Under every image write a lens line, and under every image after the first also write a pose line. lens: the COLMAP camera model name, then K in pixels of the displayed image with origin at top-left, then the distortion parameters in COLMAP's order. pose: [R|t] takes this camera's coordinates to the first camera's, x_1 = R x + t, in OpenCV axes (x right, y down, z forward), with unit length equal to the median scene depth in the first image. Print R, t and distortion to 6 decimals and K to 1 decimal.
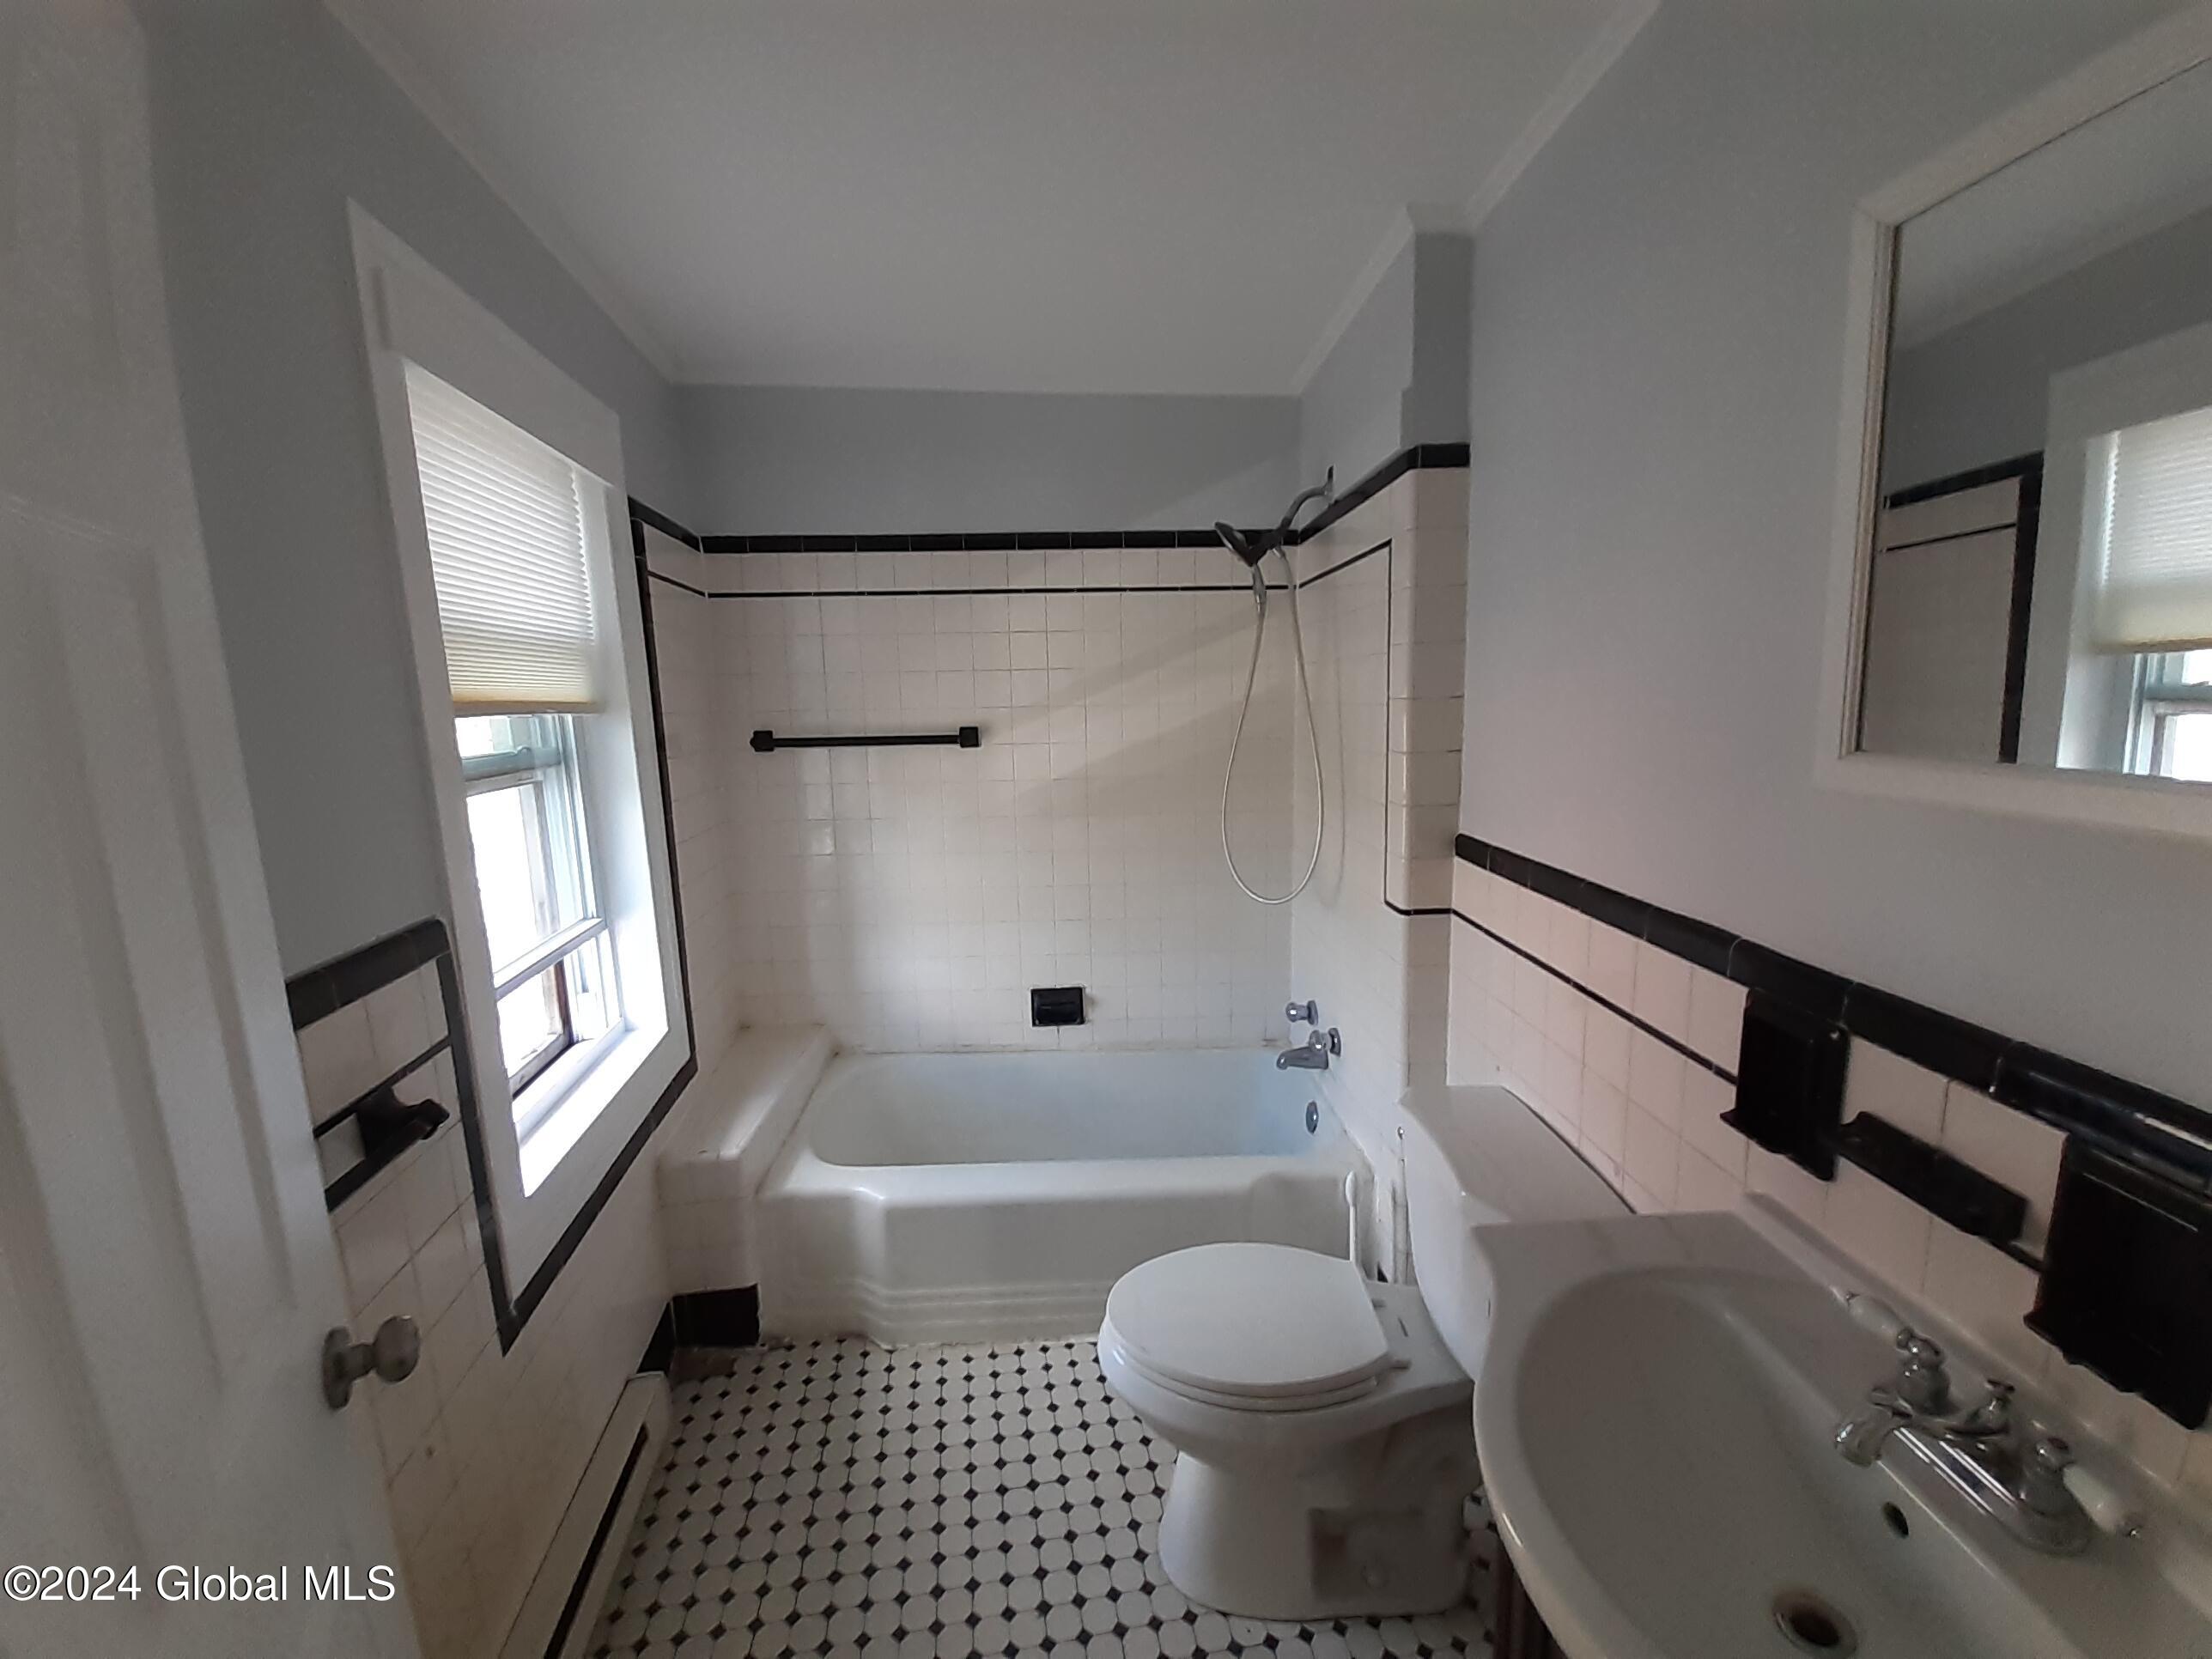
lens RADIAL K [[879.2, 0, 1106.0], [0, 879.2, 829.5], [0, 0, 1]] dist [-0.014980, -0.000030]
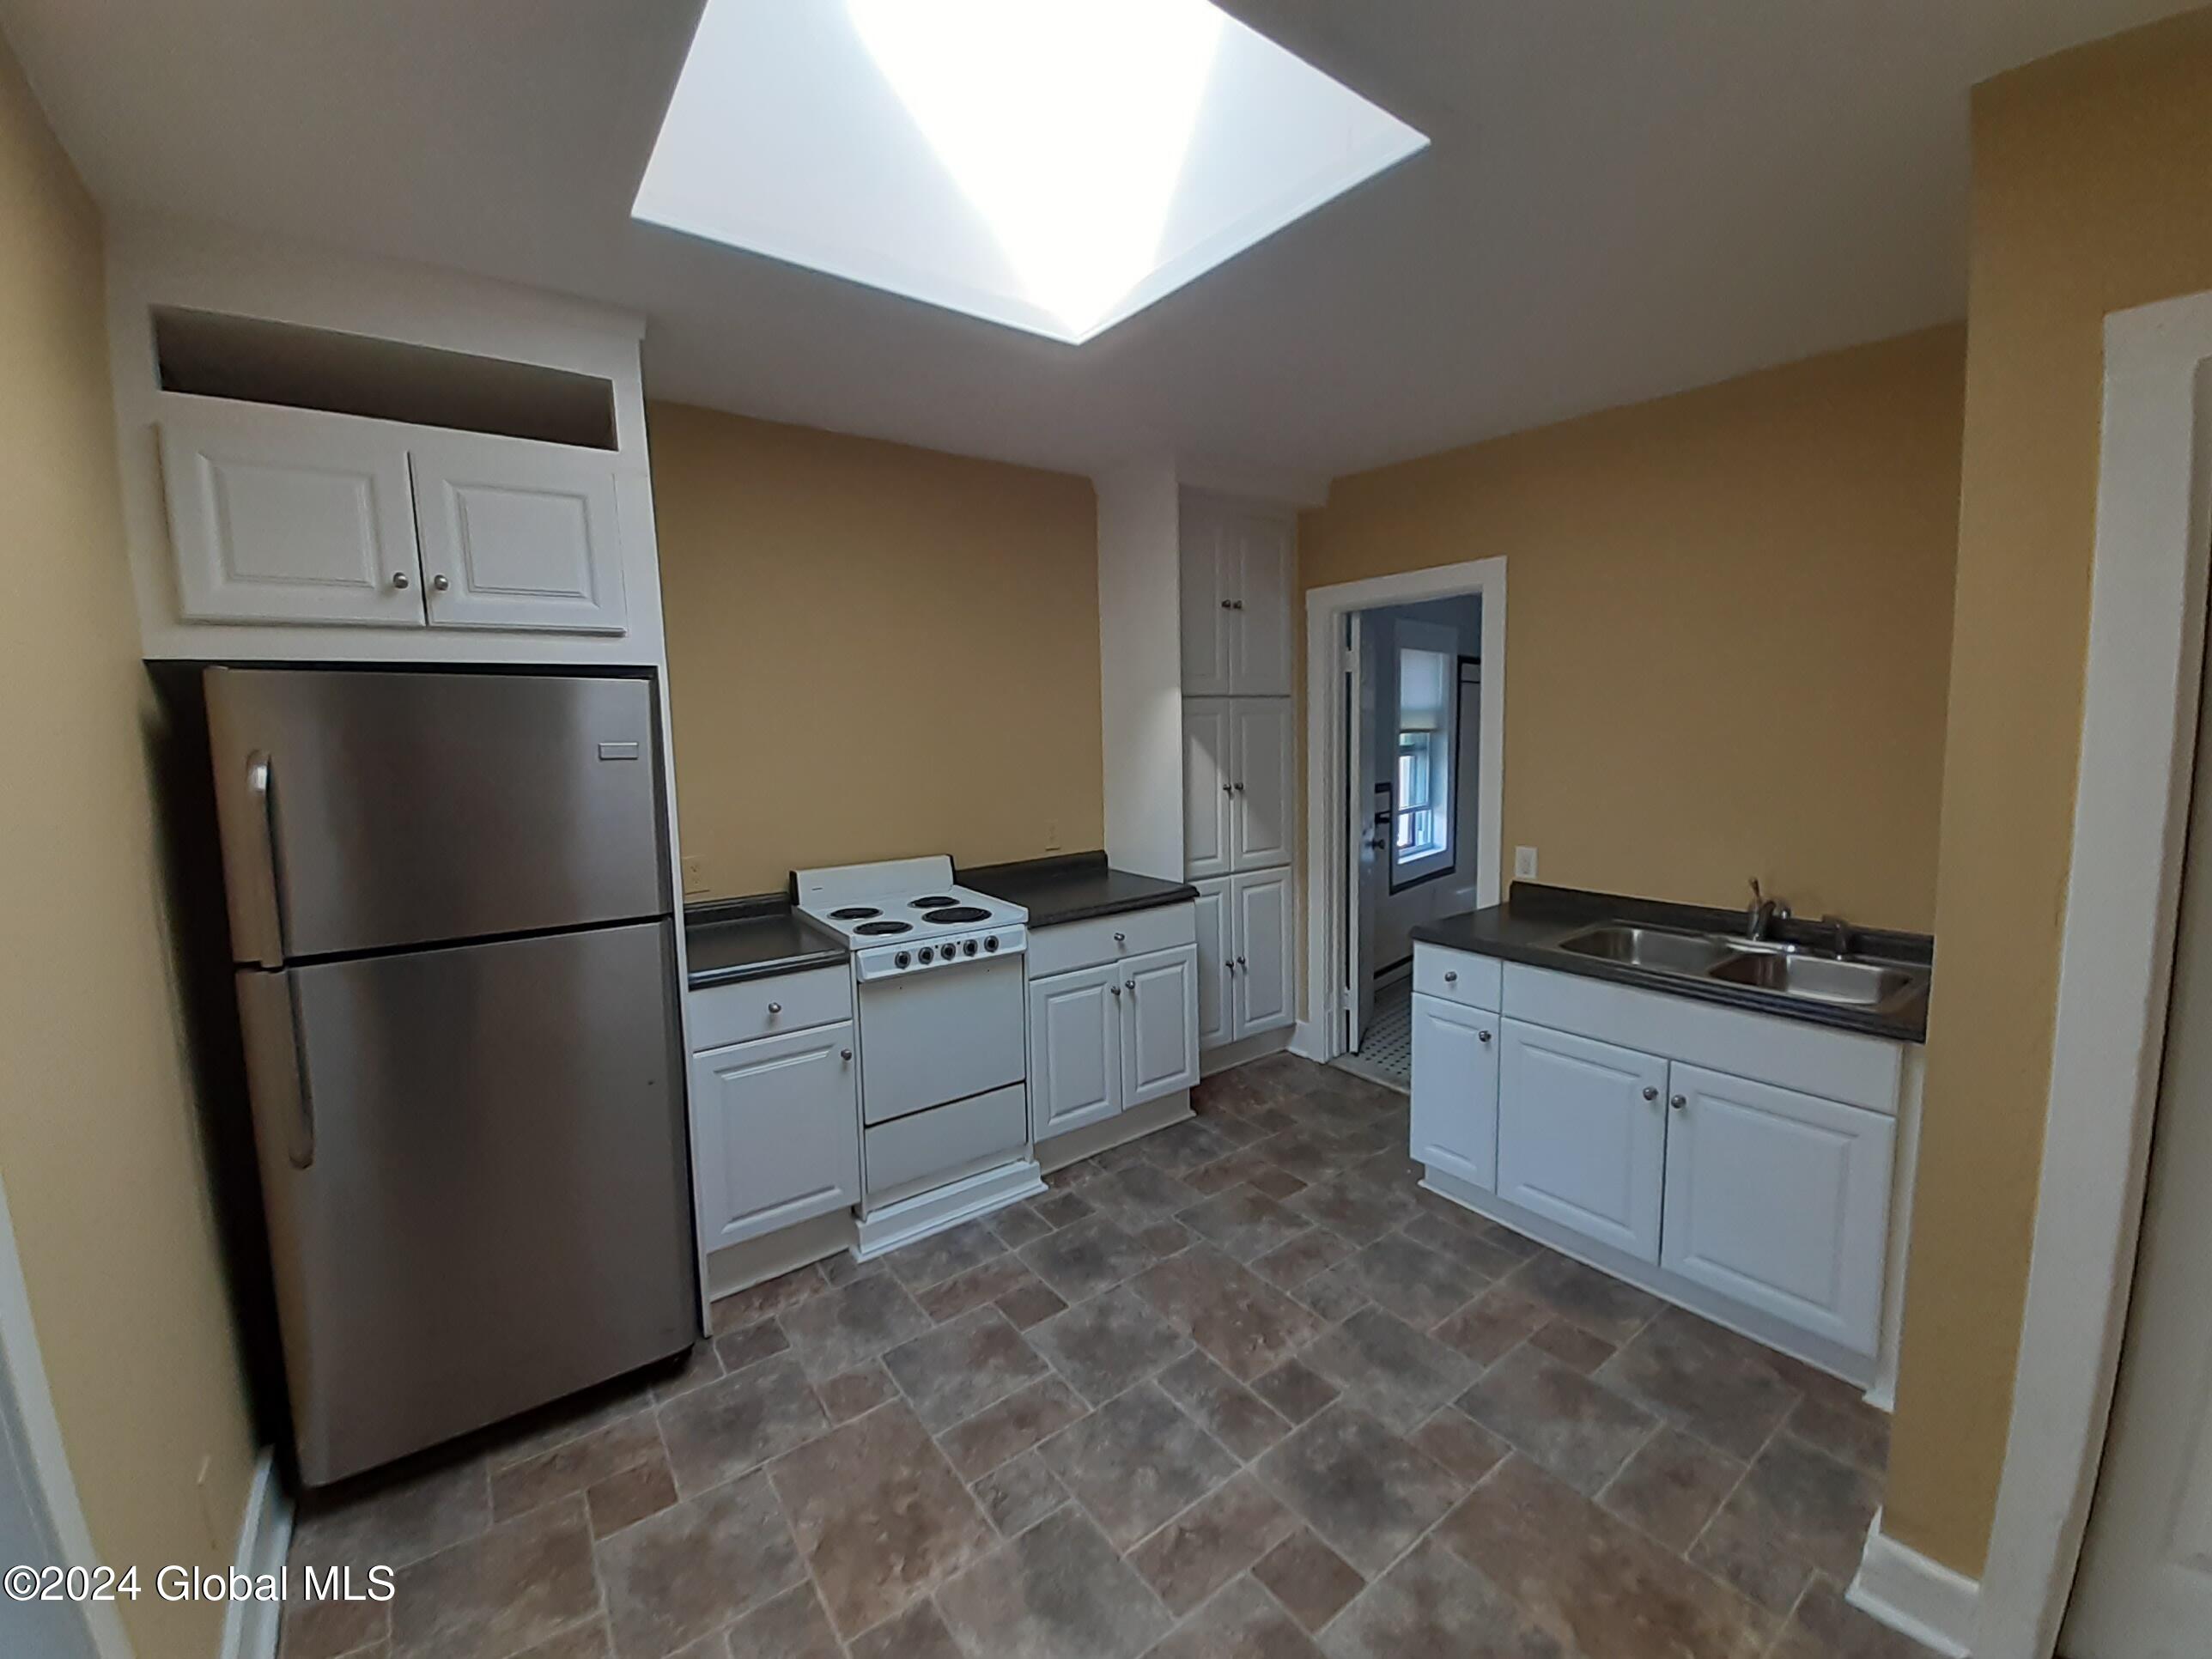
lens RADIAL K [[884.5, 0, 1106.0], [0, 884.5, 829.5], [0, 0, 1]] dist [-0.000079, -0.000003]
pose [[0.624287, 0.111674, -0.773172, 1.121553], [-0.119019, 0.991772, 0.047148, 0.193243], [0.772075, 0.062589, 0.632442, -1.823238]]
